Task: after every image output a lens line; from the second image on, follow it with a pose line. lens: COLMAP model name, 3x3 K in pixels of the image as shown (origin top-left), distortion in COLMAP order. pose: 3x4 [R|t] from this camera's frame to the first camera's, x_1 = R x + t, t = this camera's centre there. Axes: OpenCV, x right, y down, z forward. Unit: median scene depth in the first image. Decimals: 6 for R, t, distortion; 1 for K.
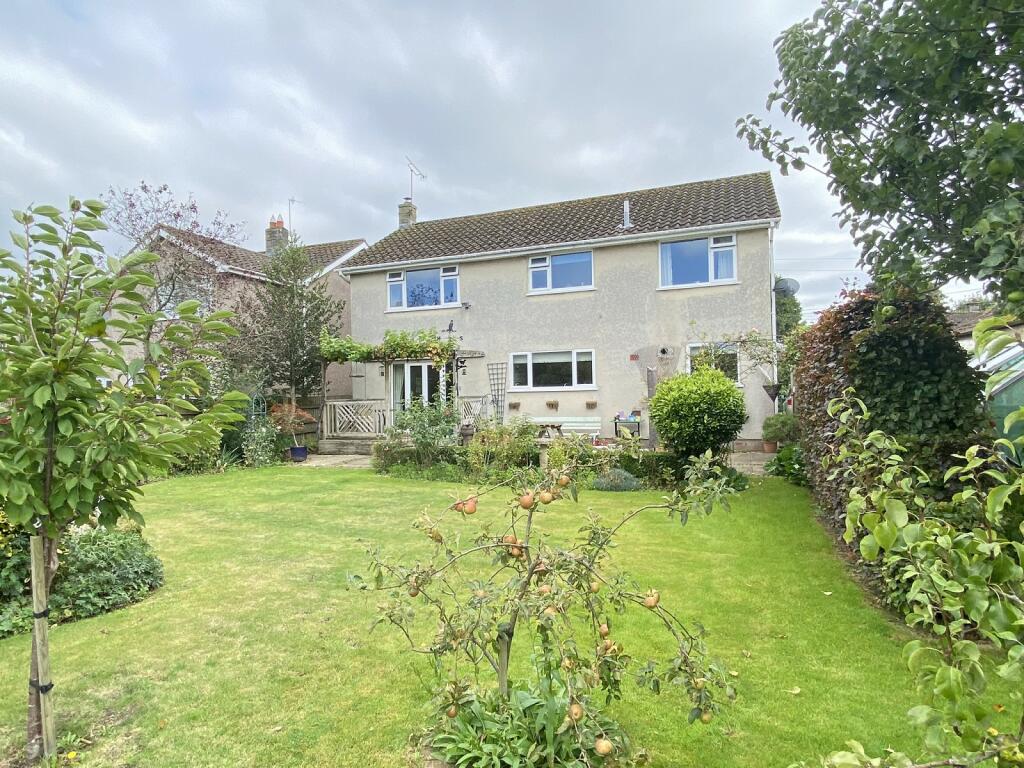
lens RADIAL K [[587.0, 0, 505.8], [0, 587.0, 384.0], [0, 0, 1]] dist [0.075432, -0.086182]
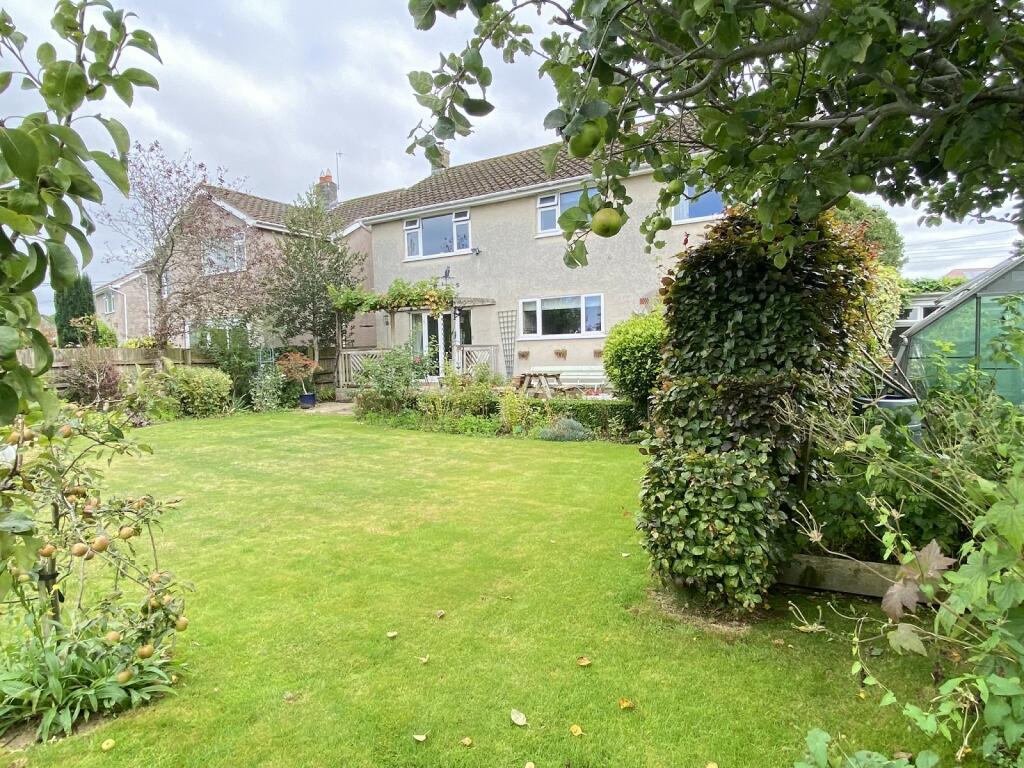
lens RADIAL K [[587.0, 0, 505.8], [0, 587.0, 384.0], [0, 0, 1]] dist [0.075432, -0.086182]
pose [[0.983748, 0.004652, -0.179497, 0.165378], [0.009574, 0.996883, 0.078309, 0.009388], [0.179302, -0.078755, 0.980637, 0.041601]]
